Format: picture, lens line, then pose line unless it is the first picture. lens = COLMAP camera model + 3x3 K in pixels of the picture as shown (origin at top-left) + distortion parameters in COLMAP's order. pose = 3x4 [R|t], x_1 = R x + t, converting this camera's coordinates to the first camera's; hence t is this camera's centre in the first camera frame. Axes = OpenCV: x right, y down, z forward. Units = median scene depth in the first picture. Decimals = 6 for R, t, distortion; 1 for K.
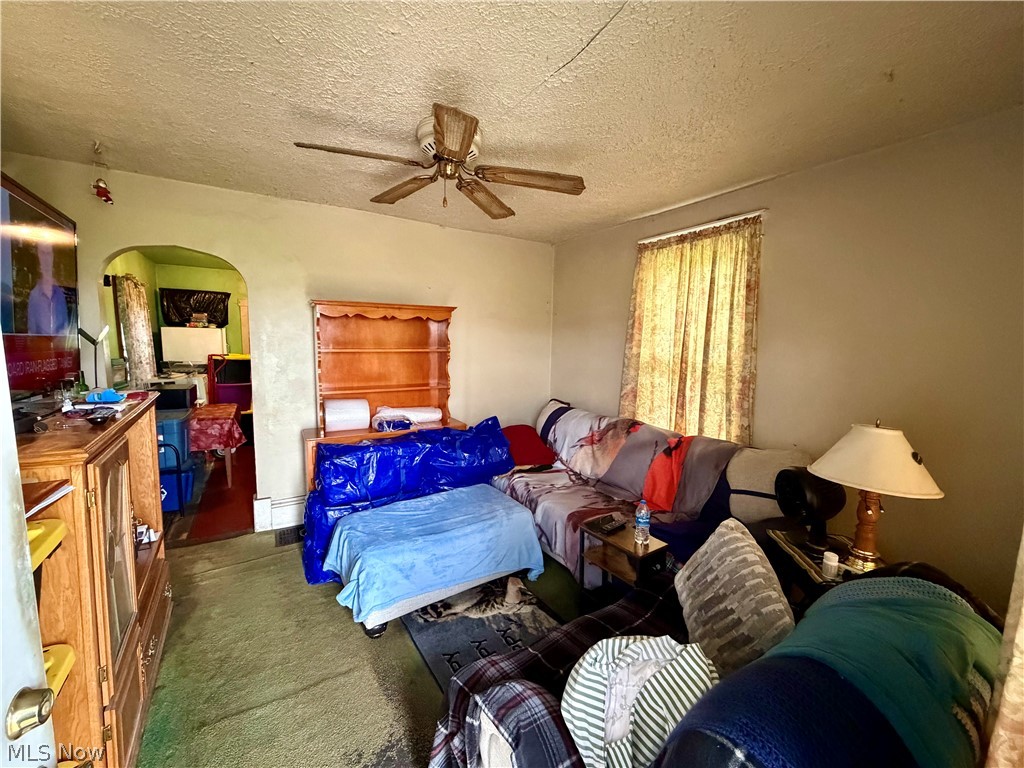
lens RADIAL K [[412.1, 0, 510.3], [0, 412.1, 383.3], [0, 0, 1]] dist [0.001015, 0.000628]
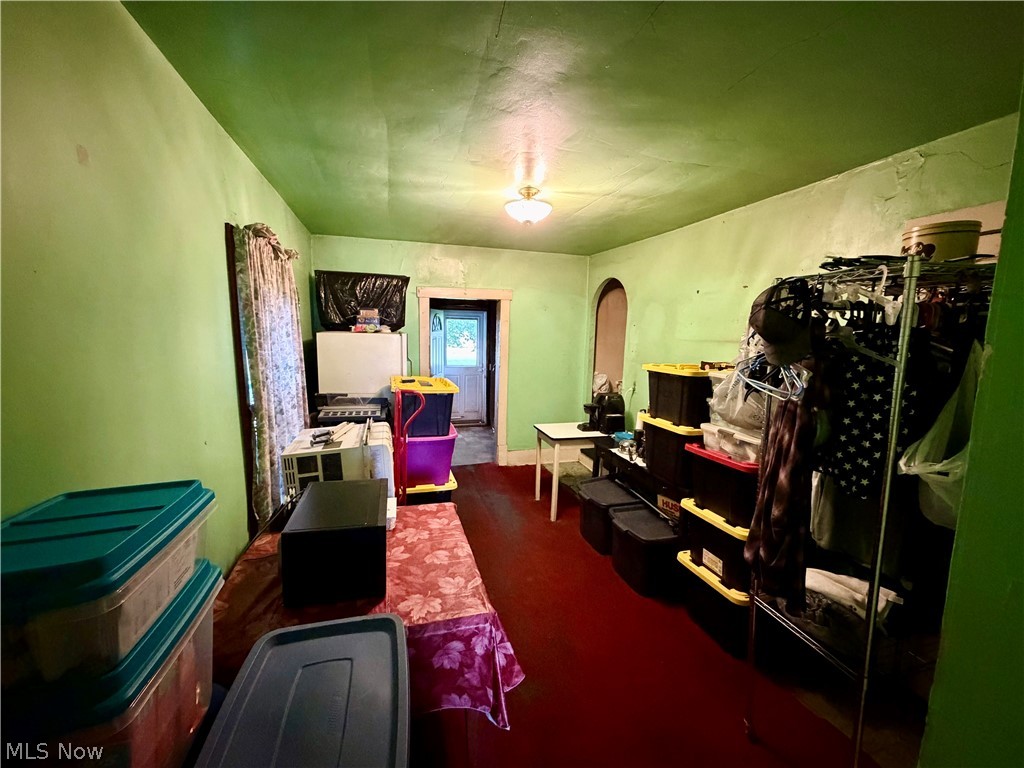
lens RADIAL K [[412.1, 0, 512.6], [0, 412.1, 383.1], [0, 0, 1]] dist [0.001015, 0.000628]
pose [[0.968032, 0.029437, -0.249094, -0.392789], [-0.025752, 0.999506, 0.018039, -0.076589], [0.249502, -0.011048, 0.968311, 0.458636]]
